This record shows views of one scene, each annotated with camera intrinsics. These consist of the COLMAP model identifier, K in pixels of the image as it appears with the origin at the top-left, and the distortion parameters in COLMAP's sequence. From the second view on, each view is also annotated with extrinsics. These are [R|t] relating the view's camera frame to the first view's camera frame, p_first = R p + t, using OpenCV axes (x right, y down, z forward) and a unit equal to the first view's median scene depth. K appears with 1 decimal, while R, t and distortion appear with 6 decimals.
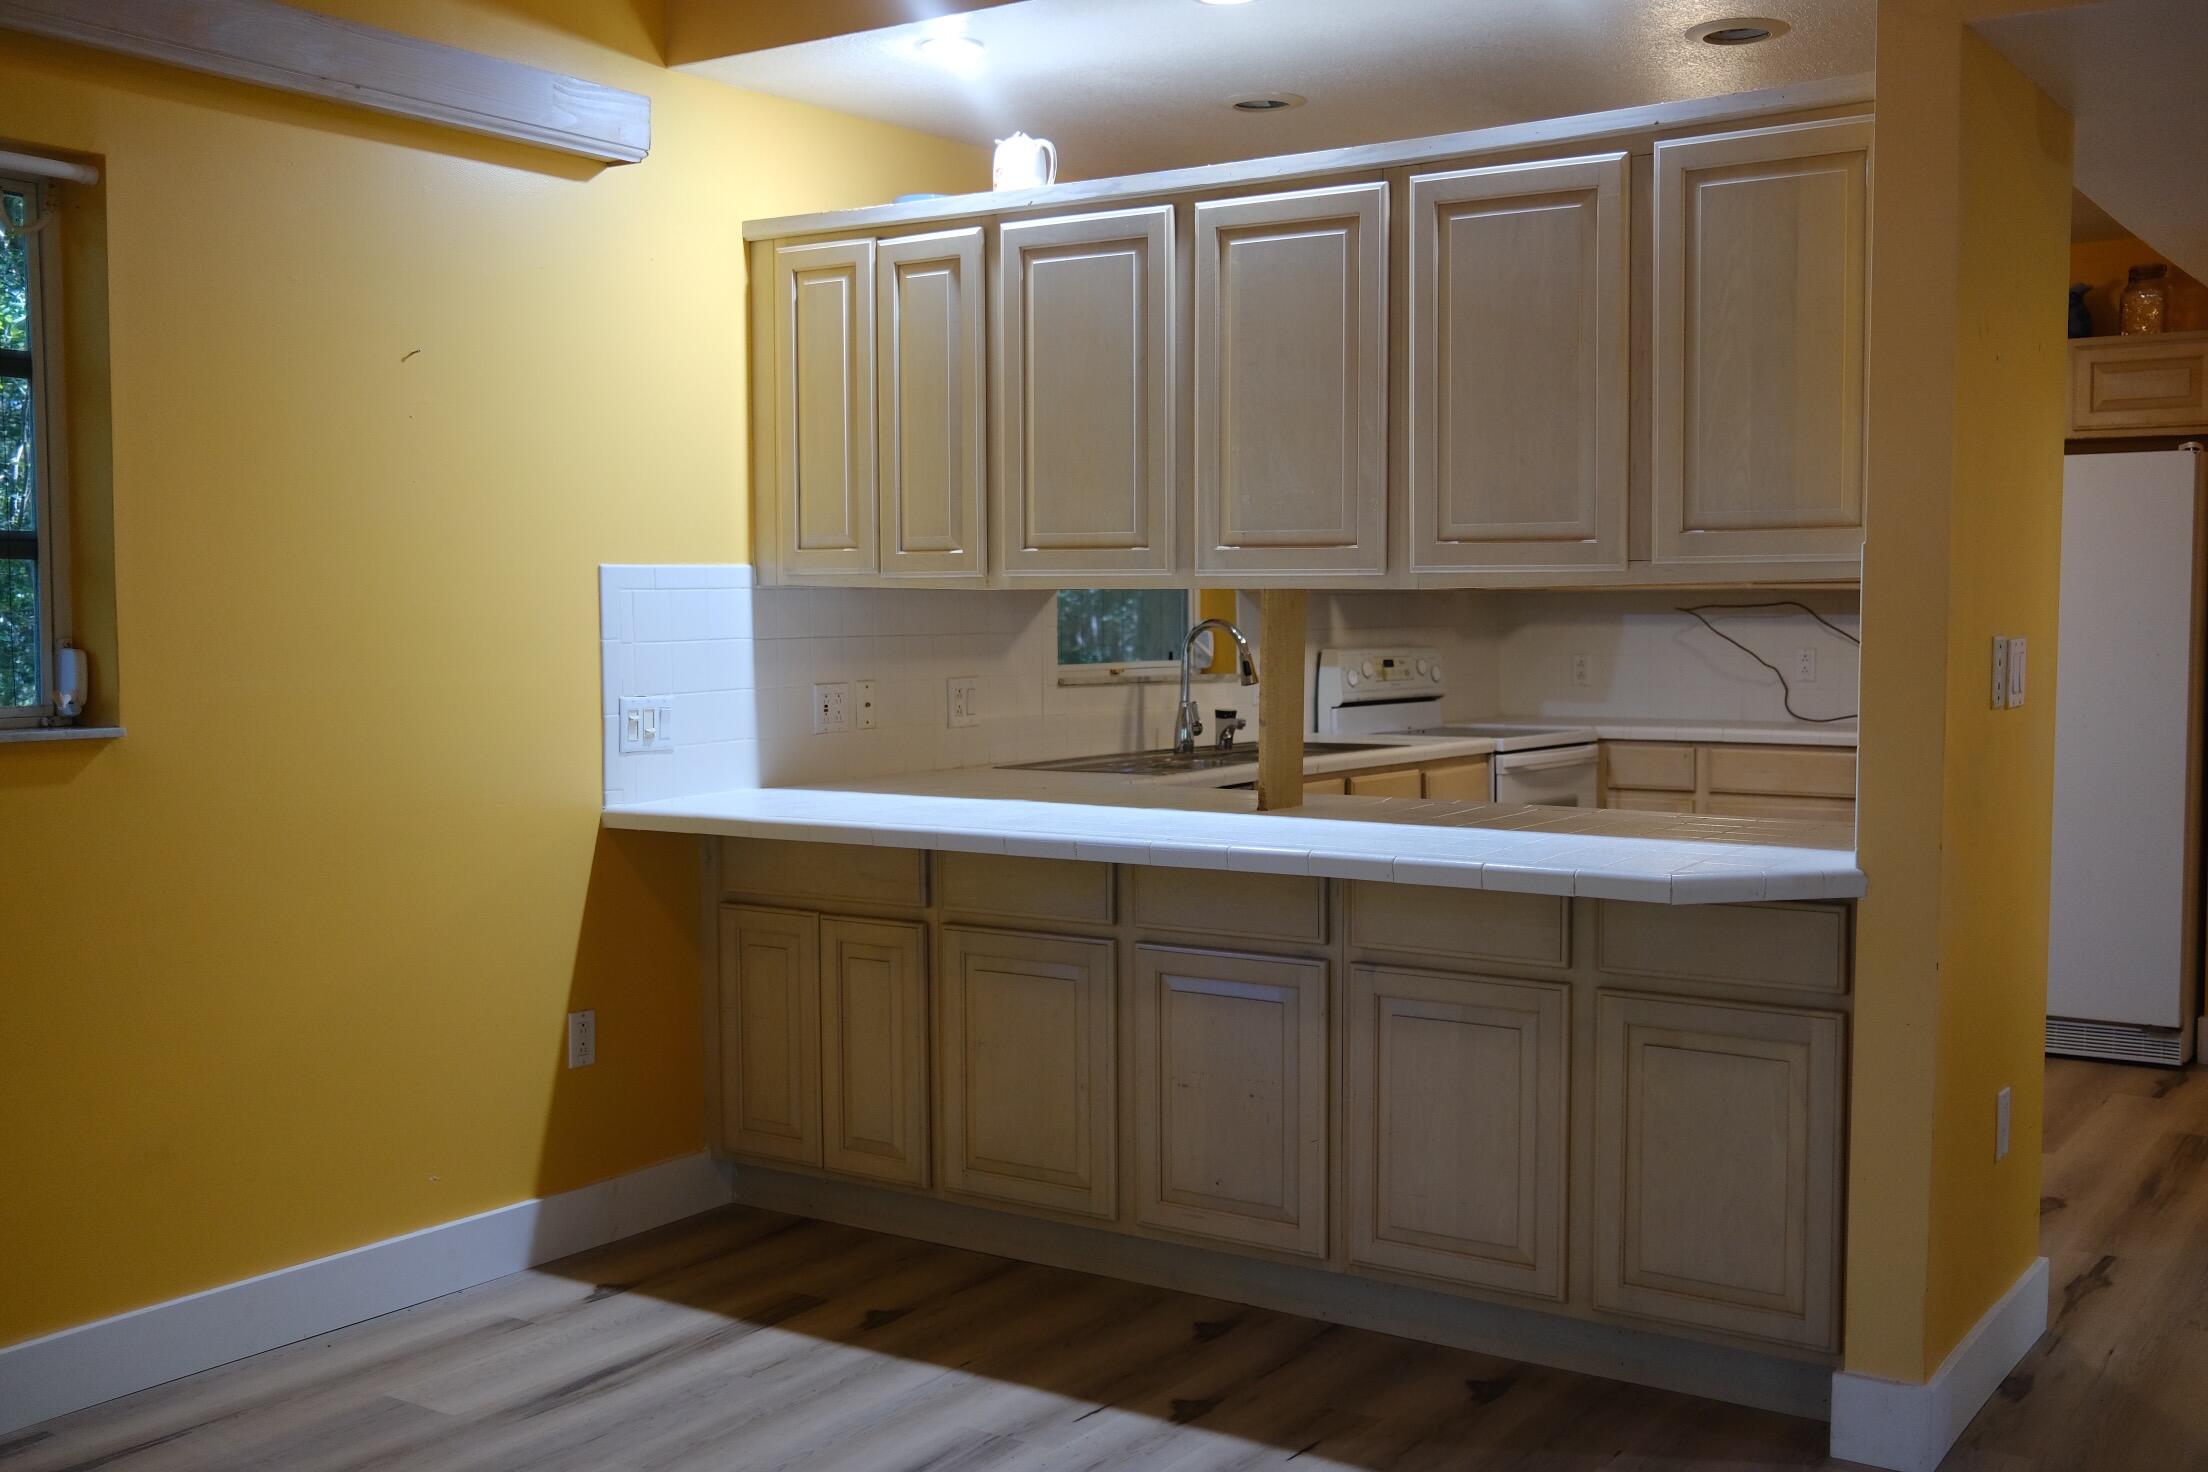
lens RADIAL K [[2234.8, 0, 1104.0], [0, 2234.8, 736.0], [0, 0, 1]] dist [-0.056118, 0.131134]
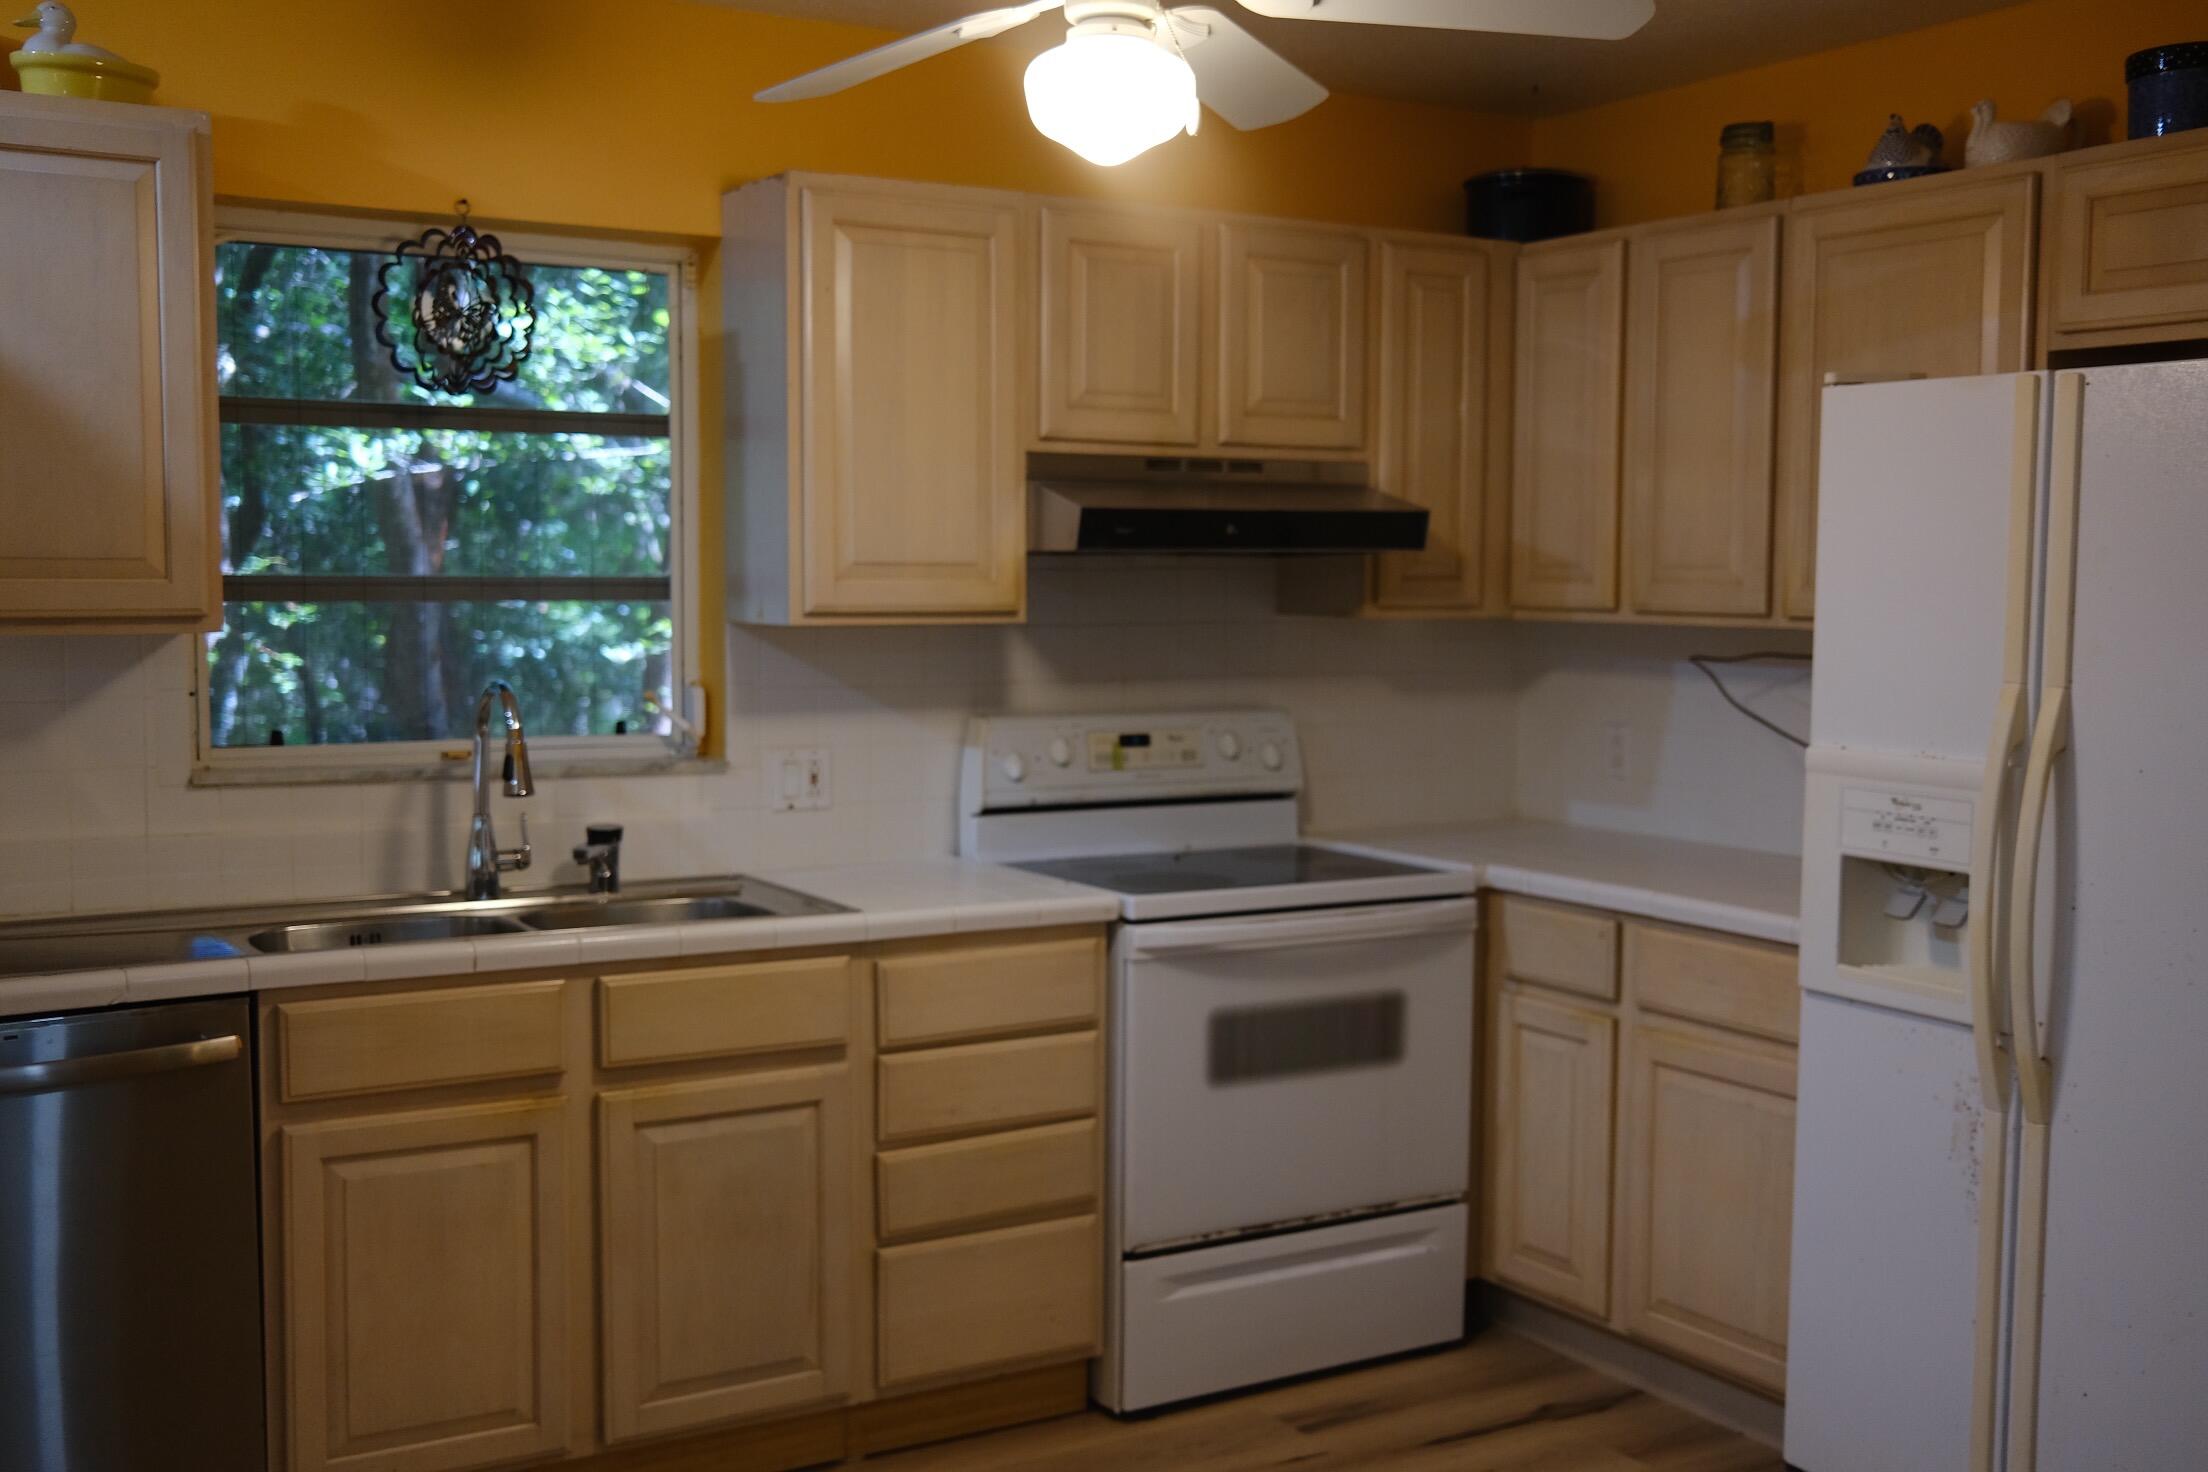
lens RADIAL K [[2234.8, 0, 1104.0], [0, 2234.8, 736.0], [0, 0, 1]] dist [-0.056118, 0.131134]
pose [[0.905641, 0.043502, -0.421808, 0.598313], [-0.034902, 0.998996, 0.028091, -0.080424], [0.422606, -0.010718, 0.906250, 0.717565]]
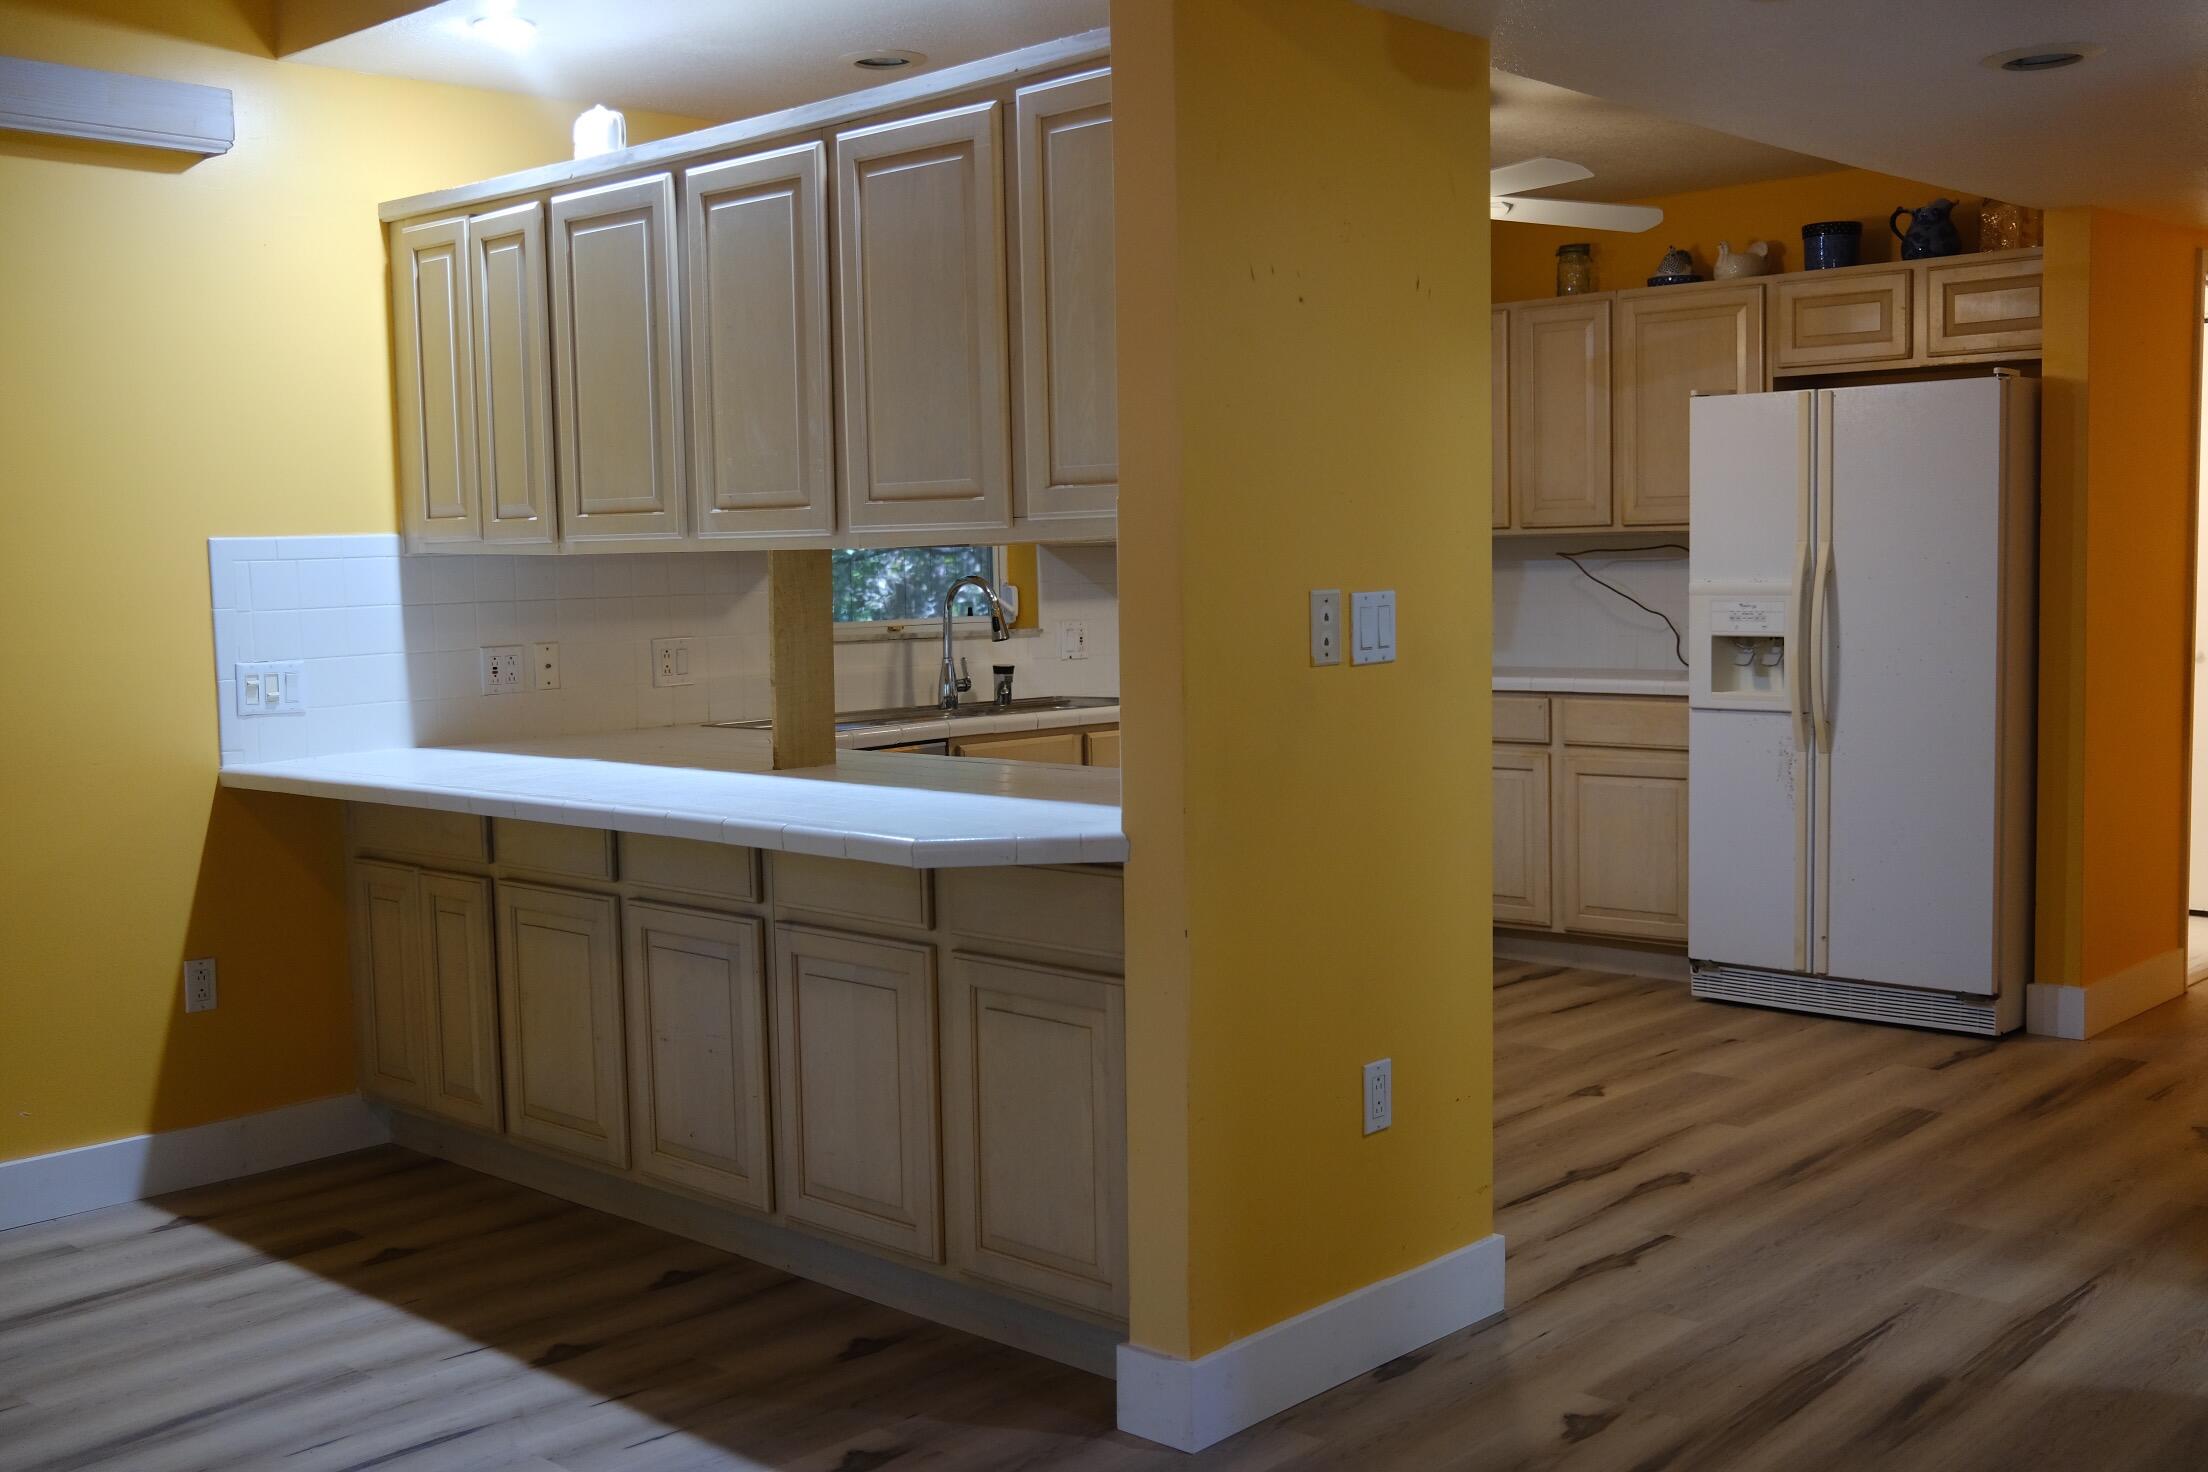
lens RADIAL K [[2234.8, 0, 1104.0], [0, 2234.8, 736.0], [0, 0, 1]] dist [-0.056118, 0.131134]
pose [[0.987113, -0.004588, -0.159960, 0.361913], [0.008380, 0.999699, 0.023039, -0.003747], [0.159806, -0.024083, 0.986855, 0.025631]]
